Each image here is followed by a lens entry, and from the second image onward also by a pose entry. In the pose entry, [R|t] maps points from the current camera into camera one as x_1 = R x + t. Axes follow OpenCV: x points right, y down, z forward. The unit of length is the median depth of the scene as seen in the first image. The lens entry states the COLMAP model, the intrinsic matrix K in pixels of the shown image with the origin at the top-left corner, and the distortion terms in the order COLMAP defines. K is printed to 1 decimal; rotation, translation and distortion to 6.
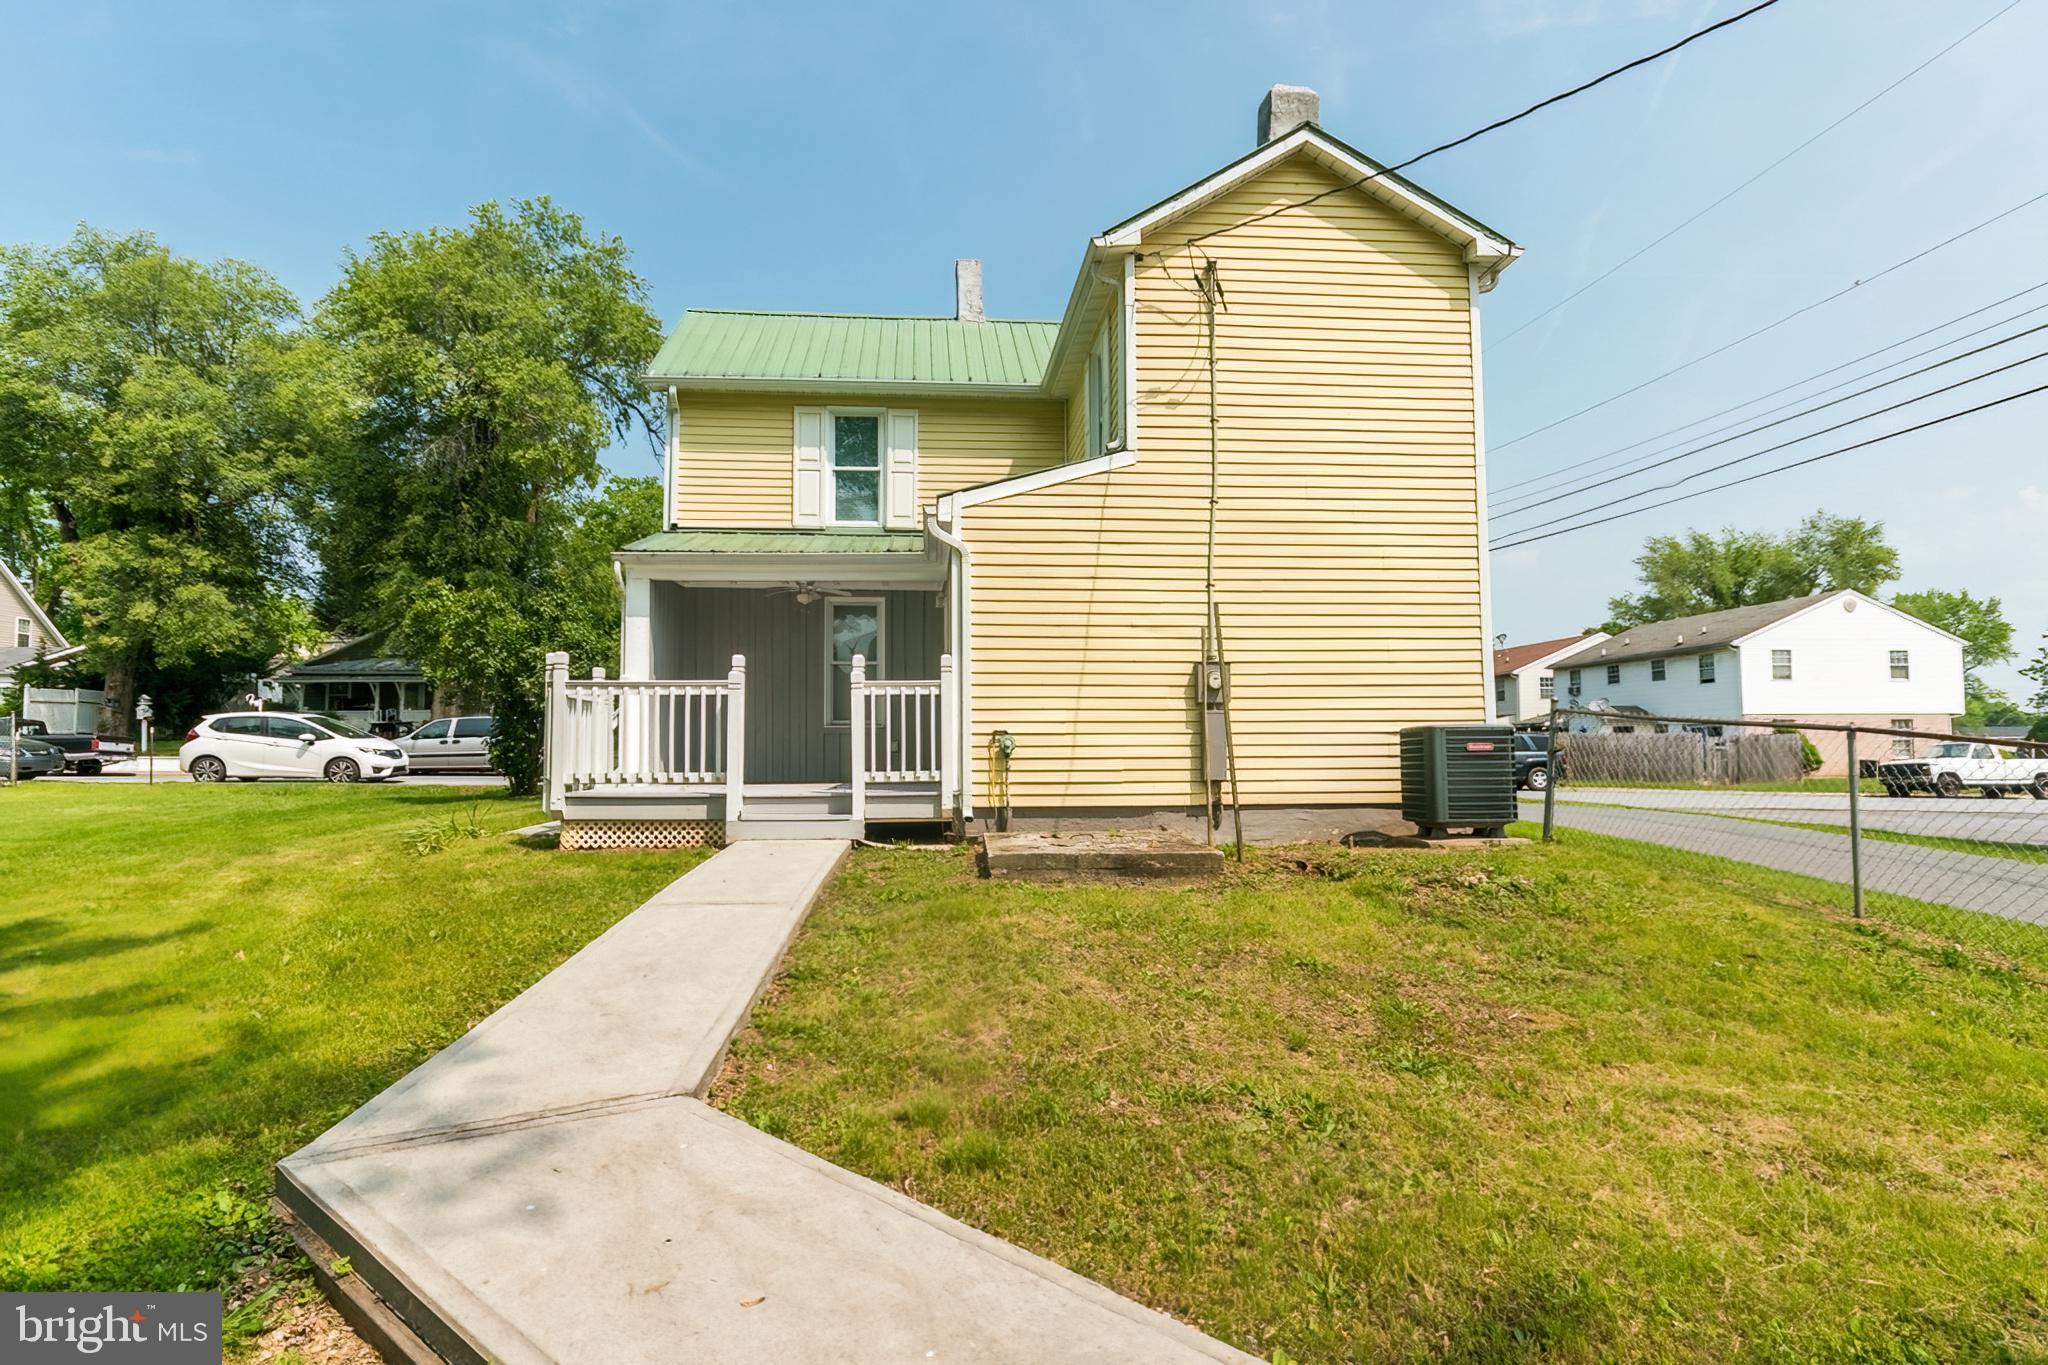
lens RADIAL K [[1126.9, 0, 1019.9], [0, 1126.9, 682.0], [0, 0, 1]] dist [-0.011768, -0.001519]
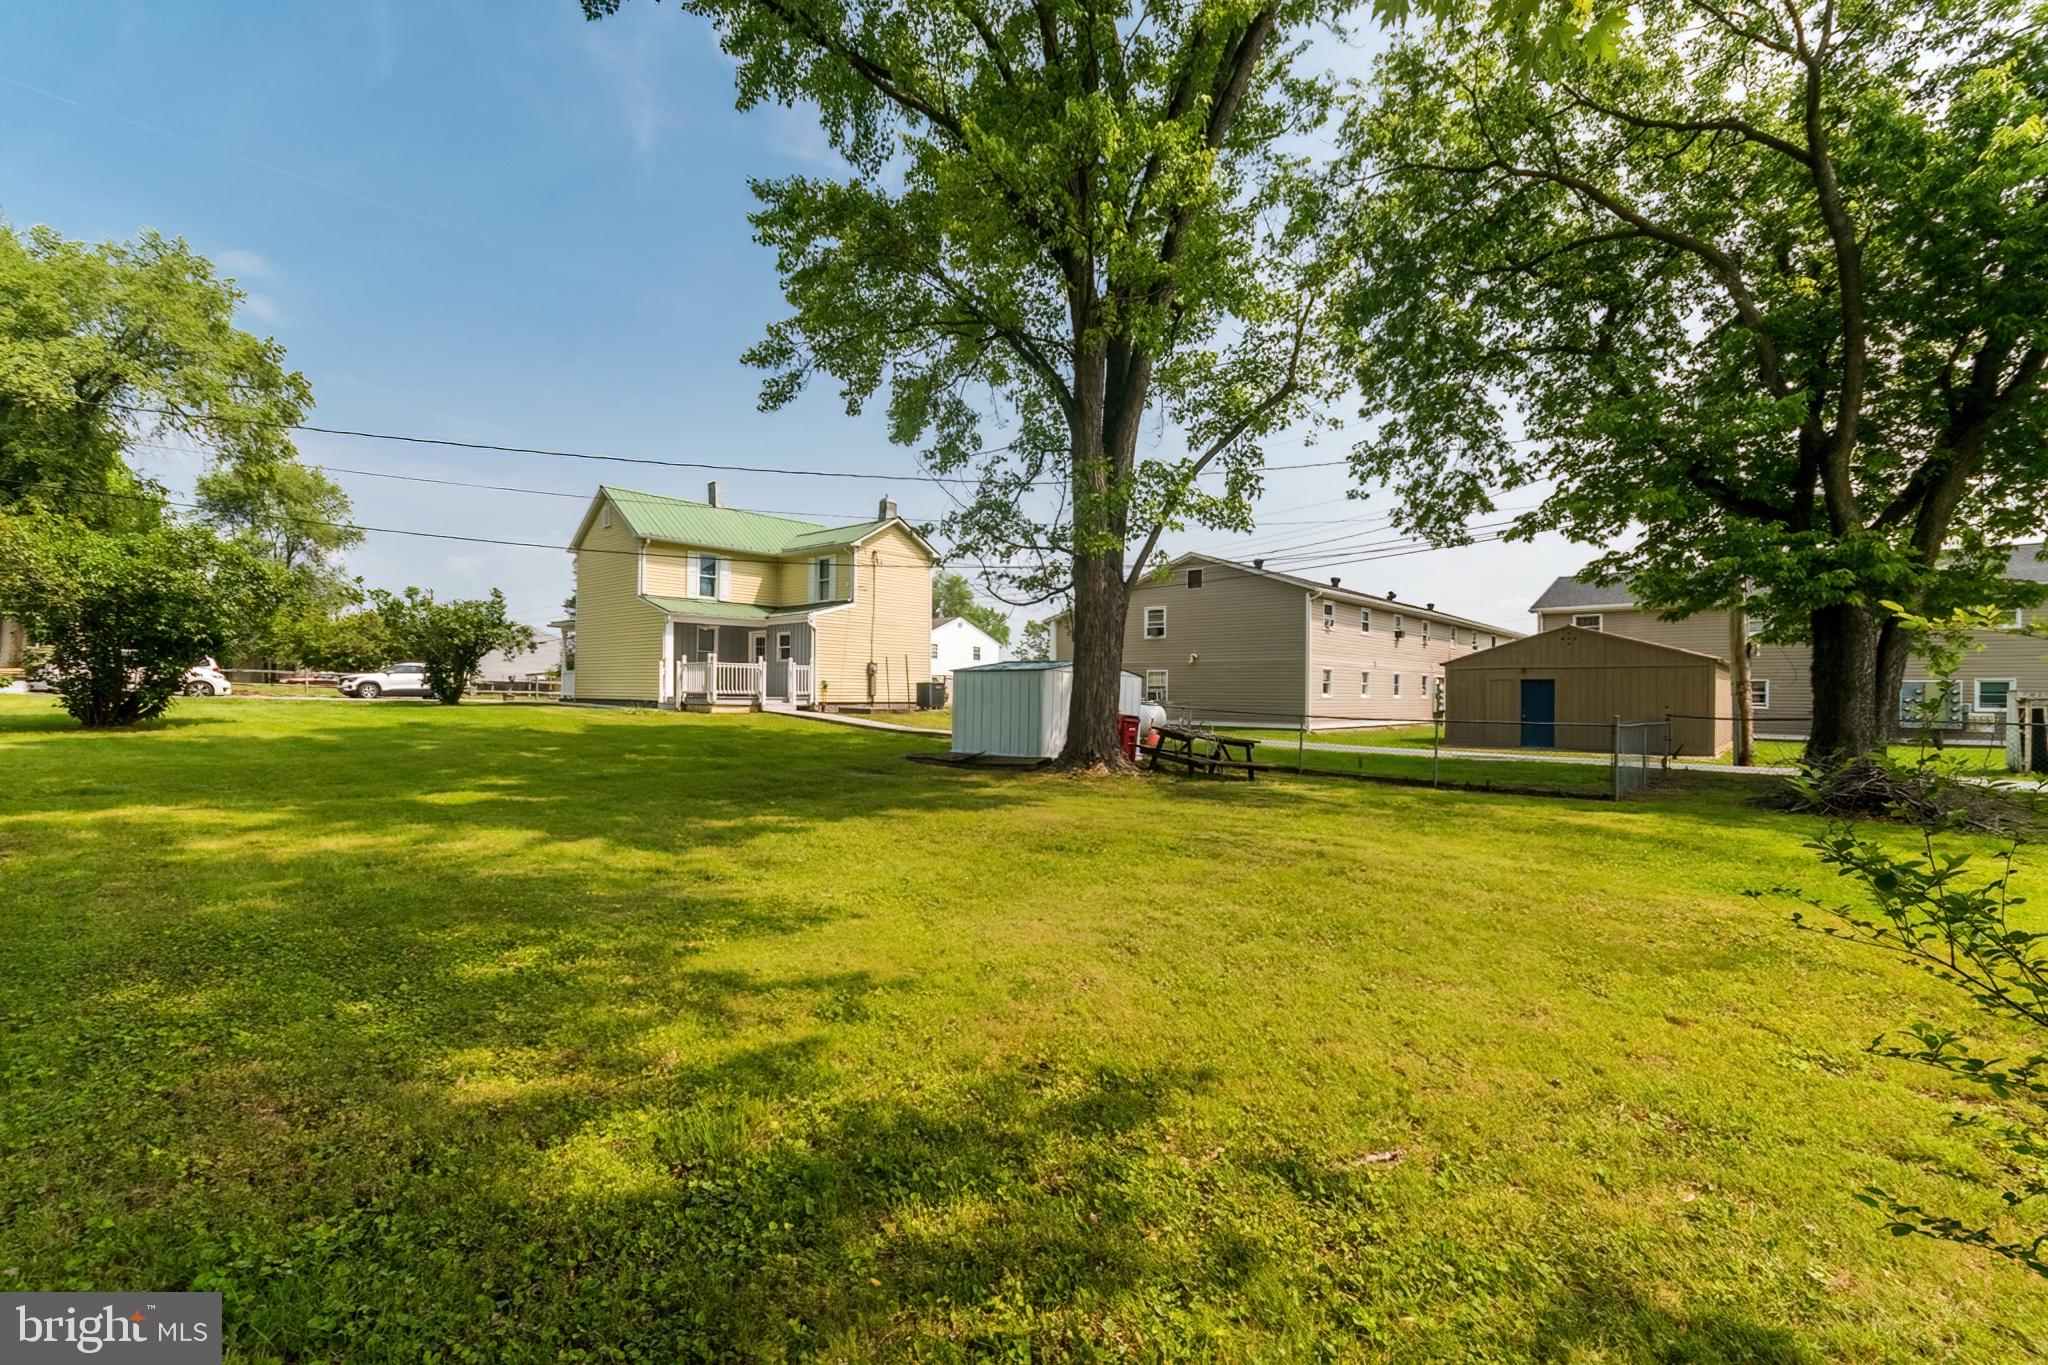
lens RADIAL K [[905.7, 0, 1025.8], [0, 905.7, 675.1], [0, 0, 1]] dist [-0.009707, 0.001180]
pose [[0.728262, 0.024755, 0.684852, -1.478551], [-0.055979, 0.998157, 0.023447, -0.075838], [-0.683009, -0.055413, 0.728305, -1.485664]]
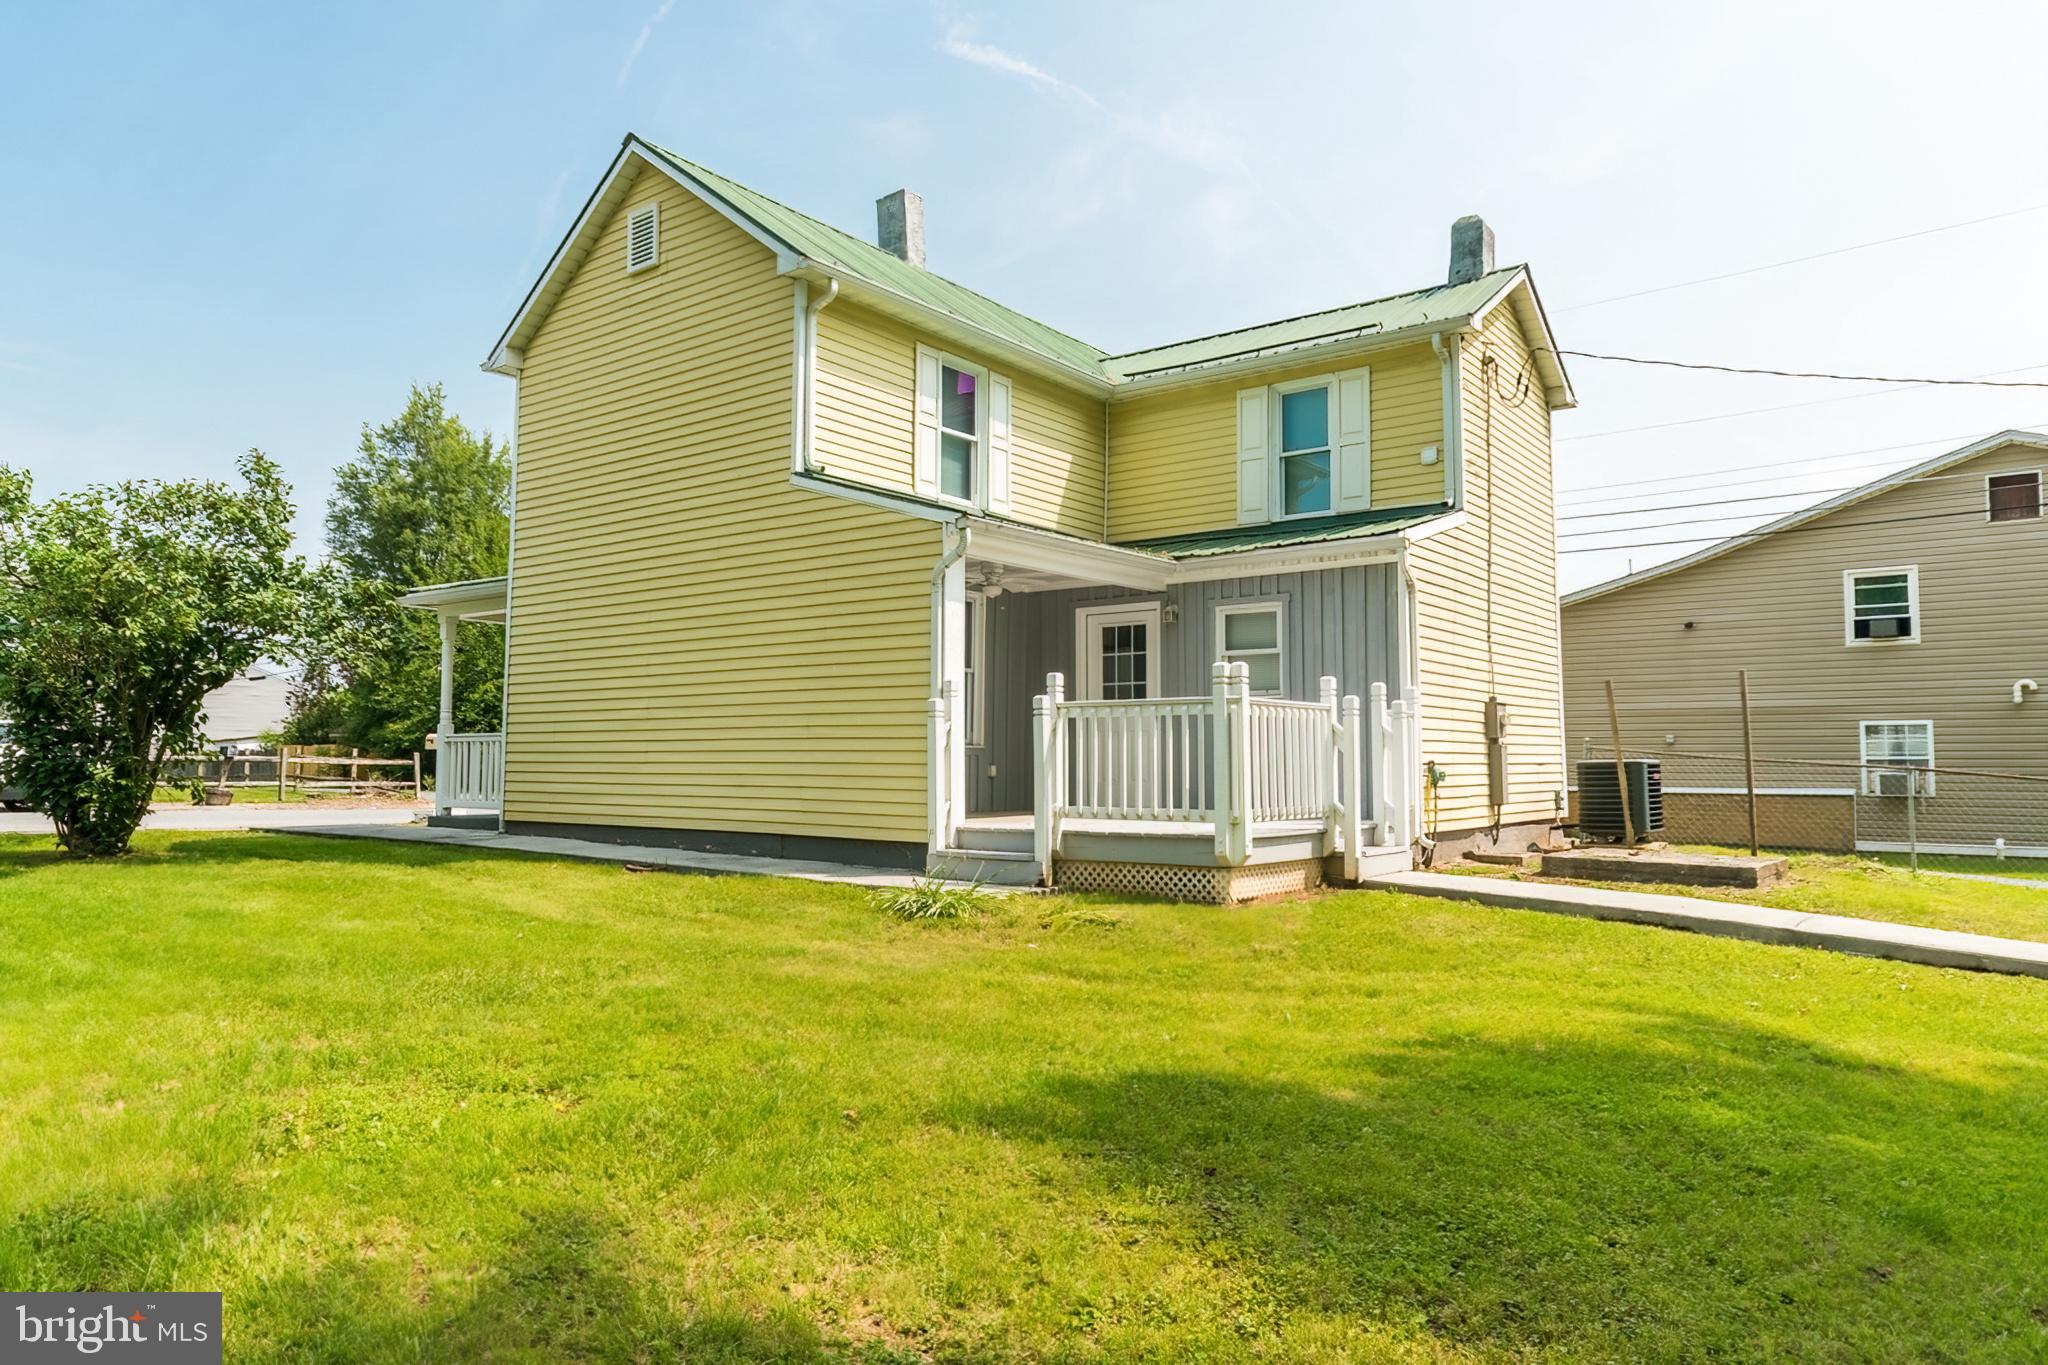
lens RADIAL K [[1303.2, 0, 1018.4], [0, 1303.2, 684.4], [0, 0, 1]] dist [-0.030649, -0.000236]
pose [[0.671595, 0.047718, 0.739381, -1.152579], [-0.048560, 0.998613, -0.020339, 0.014812], [-0.739326, -0.022245, 0.672980, 0.459379]]
